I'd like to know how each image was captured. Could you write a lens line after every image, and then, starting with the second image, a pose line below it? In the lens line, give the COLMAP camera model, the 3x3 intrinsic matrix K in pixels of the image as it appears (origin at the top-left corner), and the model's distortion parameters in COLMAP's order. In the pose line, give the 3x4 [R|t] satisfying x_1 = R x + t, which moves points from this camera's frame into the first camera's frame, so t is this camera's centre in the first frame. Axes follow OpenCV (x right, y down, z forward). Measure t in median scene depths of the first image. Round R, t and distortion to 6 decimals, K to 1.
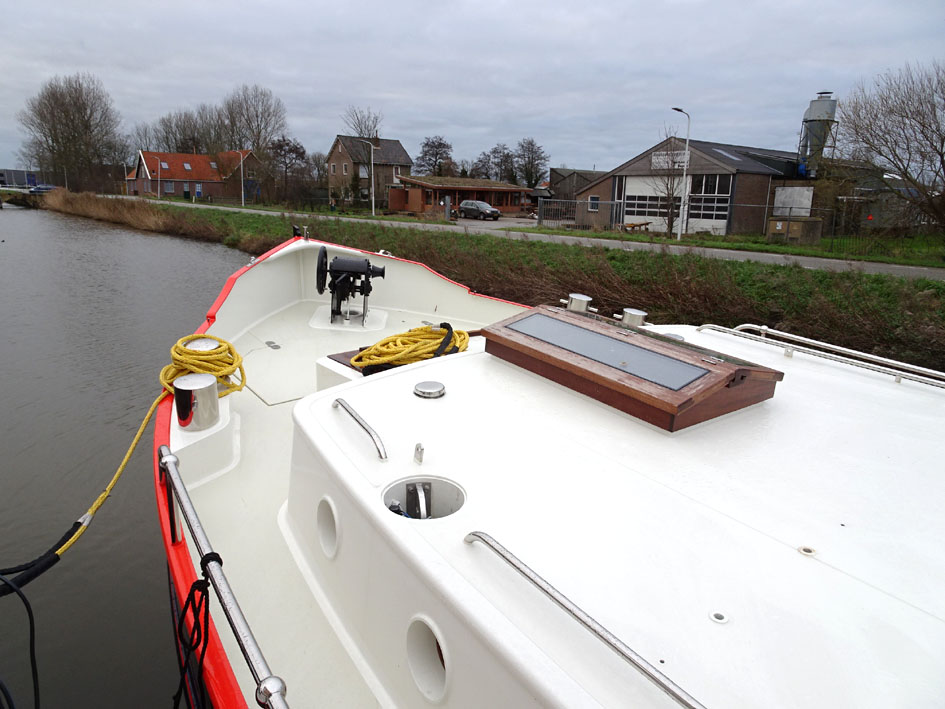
lens RADIAL K [[667.9, 0, 472.5], [0, 667.9, 354.5], [0, 0, 1]] dist [-0.006560, 0.003671]
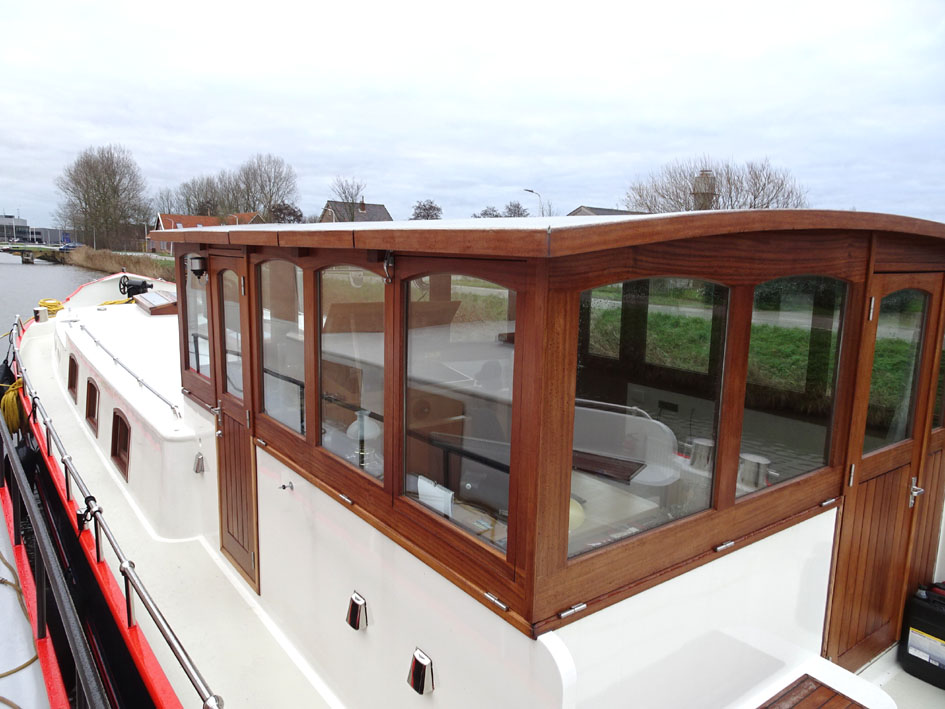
lens RADIAL K [[670.4, 0, 477.0], [0, 670.4, 354.1], [0, 0, 1]] dist [-0.002267, -0.000722]
pose [[0.999553, 0.006028, -0.029272, 0.082364], [-0.008469, 0.996430, -0.083995, 0.023188], [0.028661, 0.084205, 0.996036, -0.100199]]
